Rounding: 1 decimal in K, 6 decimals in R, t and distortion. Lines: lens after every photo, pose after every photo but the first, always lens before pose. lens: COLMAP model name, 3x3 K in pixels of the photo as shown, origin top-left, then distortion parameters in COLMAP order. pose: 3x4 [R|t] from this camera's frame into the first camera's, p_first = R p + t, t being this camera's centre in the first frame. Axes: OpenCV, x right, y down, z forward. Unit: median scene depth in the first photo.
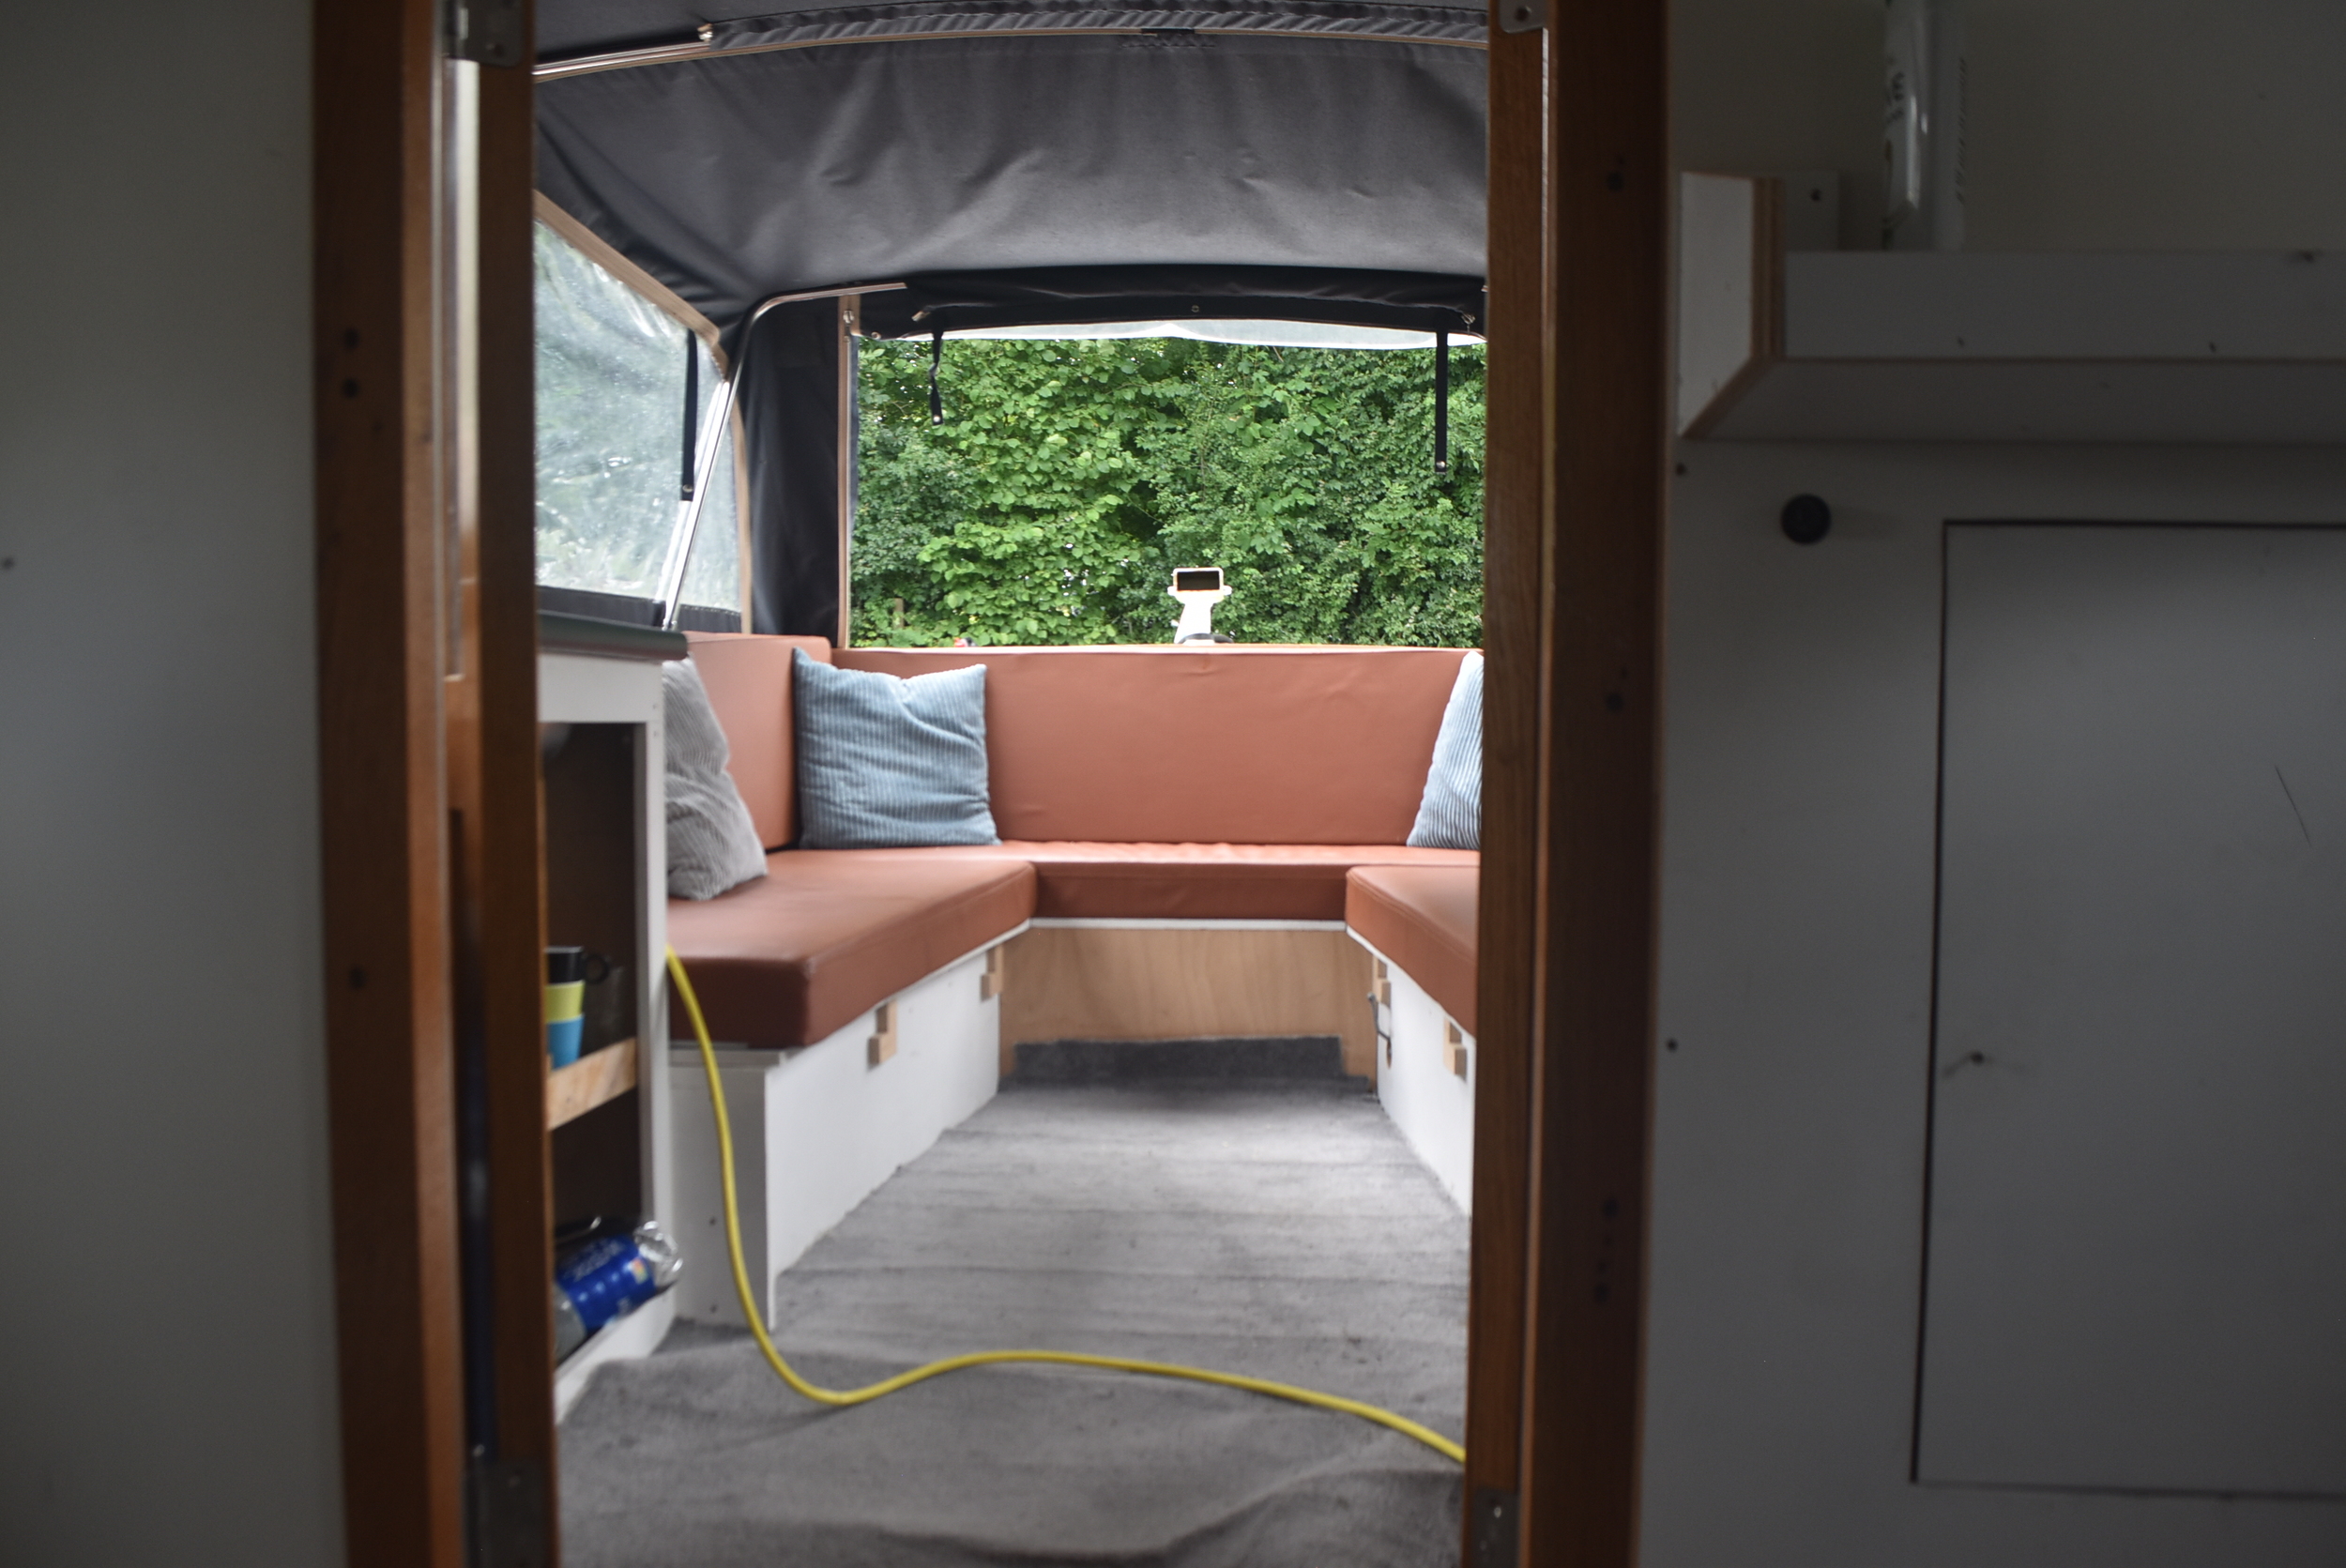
lens RADIAL K [[1843.2, 0, 1160.7], [0, 1843.2, 833.3], [0, 0, 1]] dist [-0.080646, 0.008586]
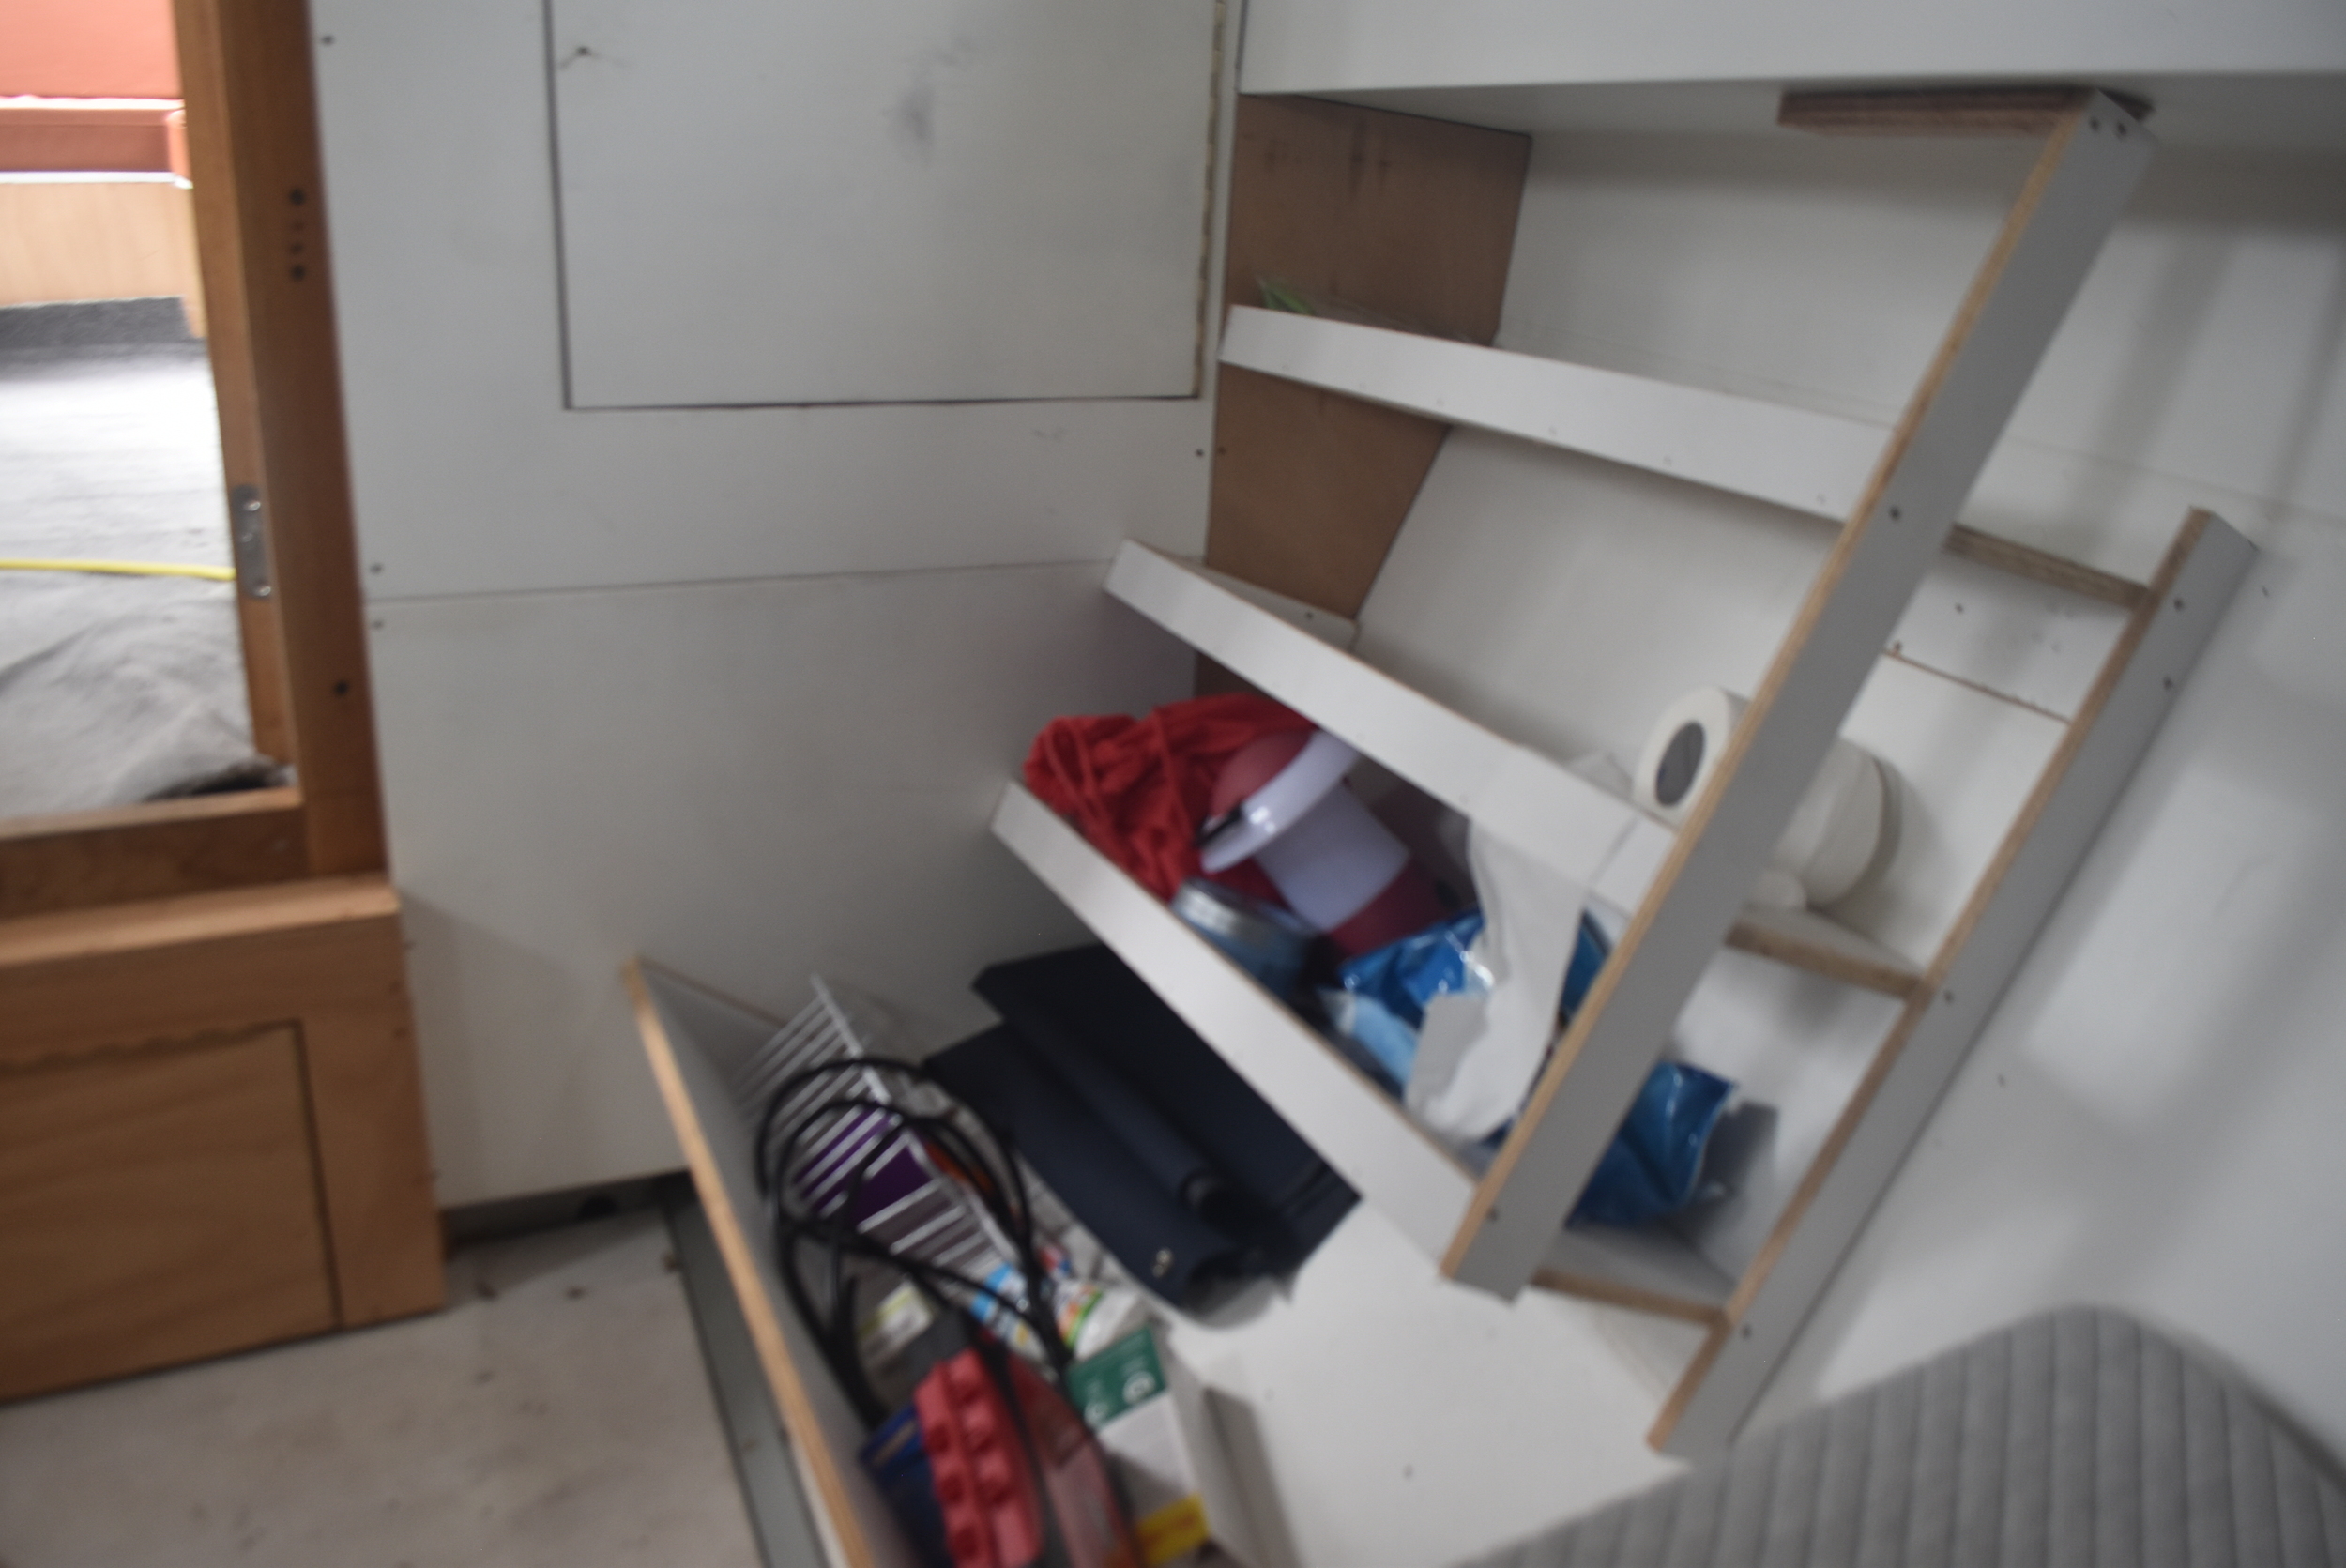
lens RADIAL K [[1843.2, 0, 1160.7], [0, 1843.2, 833.3], [0, 0, 1]] dist [-0.080646, 0.008586]
pose [[0.851984, -0.159633, 0.498639, 0.039514], [-0.016588, 0.943678, 0.330449, 0.101031], [-0.523305, -0.289809, 0.801350, -0.168607]]
